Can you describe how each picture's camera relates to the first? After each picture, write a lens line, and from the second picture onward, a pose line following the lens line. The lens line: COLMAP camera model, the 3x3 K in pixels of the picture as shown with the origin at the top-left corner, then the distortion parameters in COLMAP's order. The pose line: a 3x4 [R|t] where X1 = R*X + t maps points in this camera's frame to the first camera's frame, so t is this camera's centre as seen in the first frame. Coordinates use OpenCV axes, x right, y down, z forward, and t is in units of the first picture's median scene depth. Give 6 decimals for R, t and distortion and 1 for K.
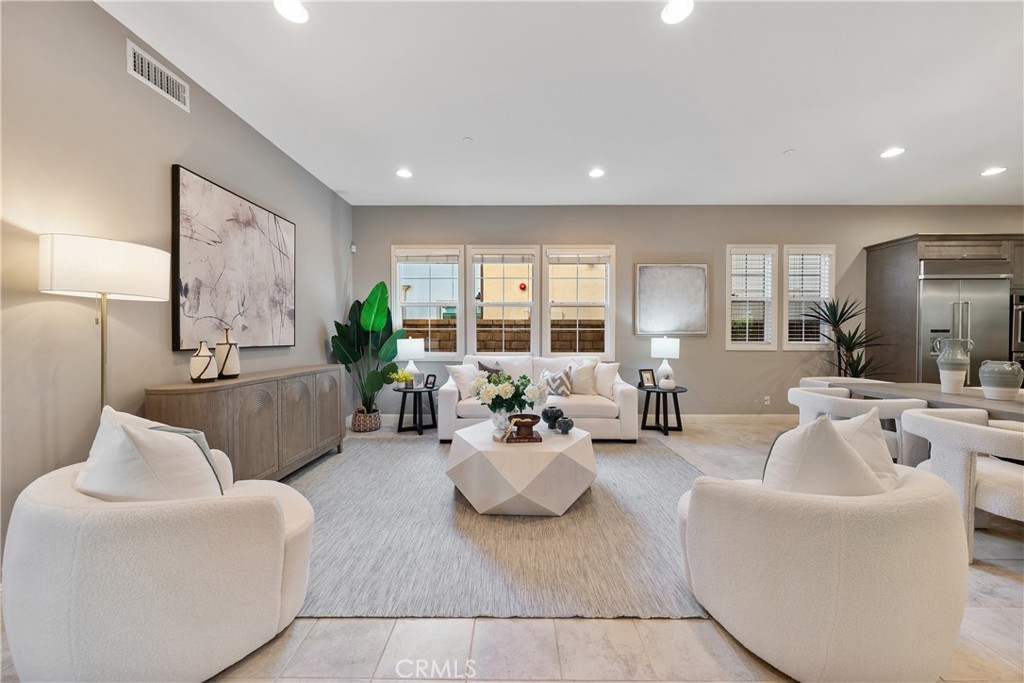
lens RADIAL K [[363.7, 0, 512.0], [0, 363.7, 341.5], [0, 0, 1]] dist [-0.000941, -0.000132]
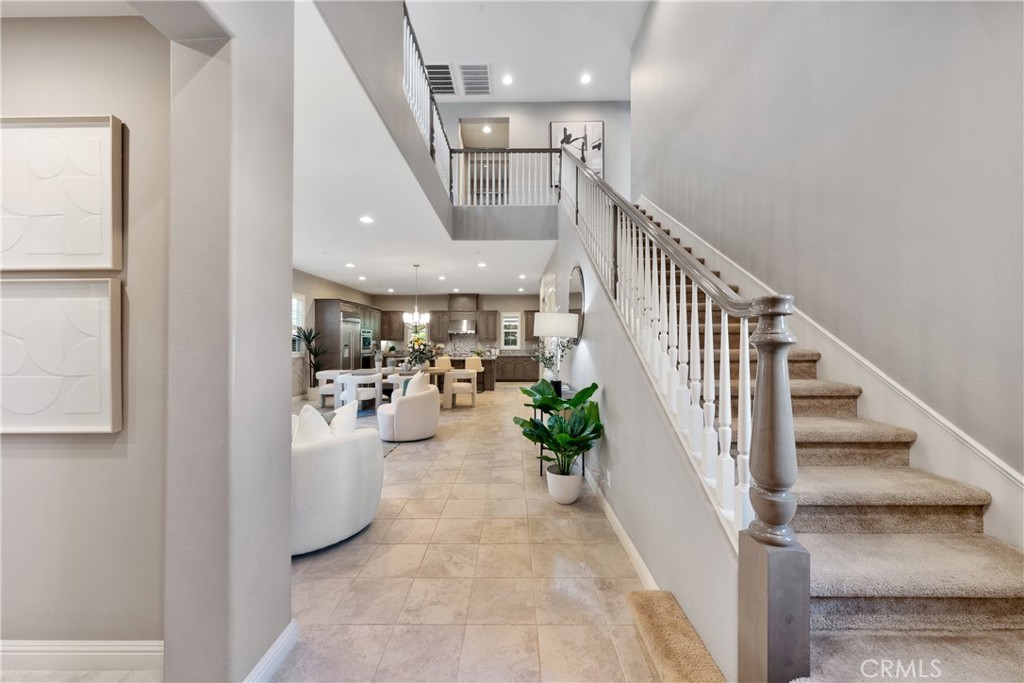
lens RADIAL K [[349.1, 0, 512.0], [0, 349.1, 341.5], [0, 0, 1]] dist [-0.000377, -0.000024]
pose [[-0.005161, 0.002774, 0.999983, -0.832513], [0.021645, 0.999762, -0.002661, -0.025344], [-0.999752, 0.021631, -0.005220, 0.029907]]
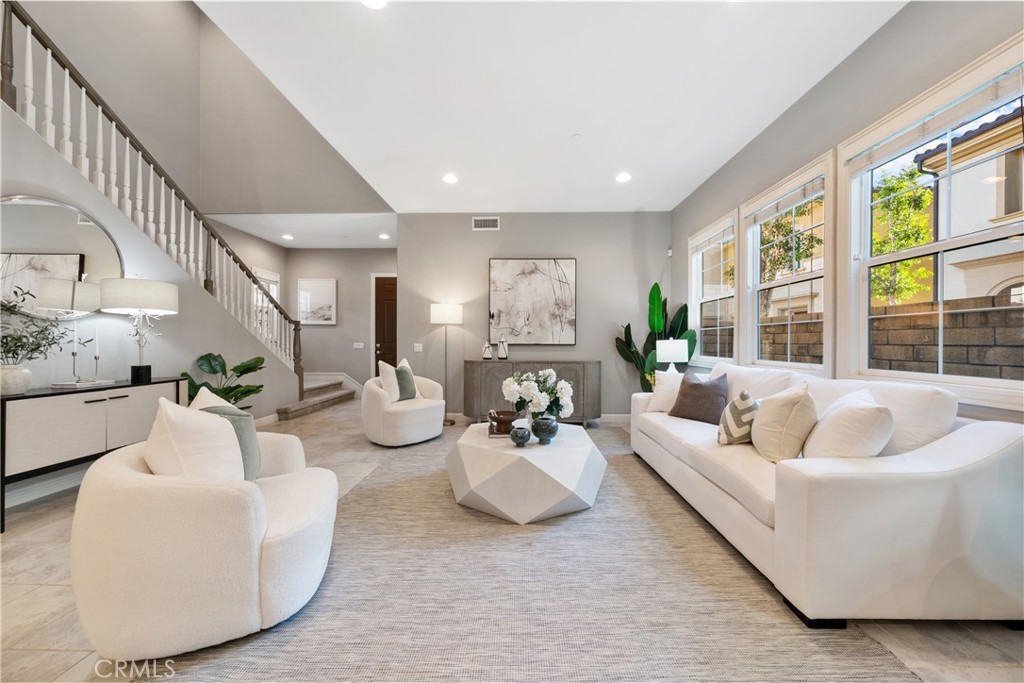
lens RADIAL K [[349.1, 0, 512.0], [0, 349.1, 341.5], [0, 0, 1]] dist [-0.000377, -0.000024]
pose [[-0.021176, 0.000326, -0.999776, 0.612026], [-0.014630, 0.999893, 0.000636, 0.002002], [0.999669, 0.014641, -0.021169, 0.625947]]
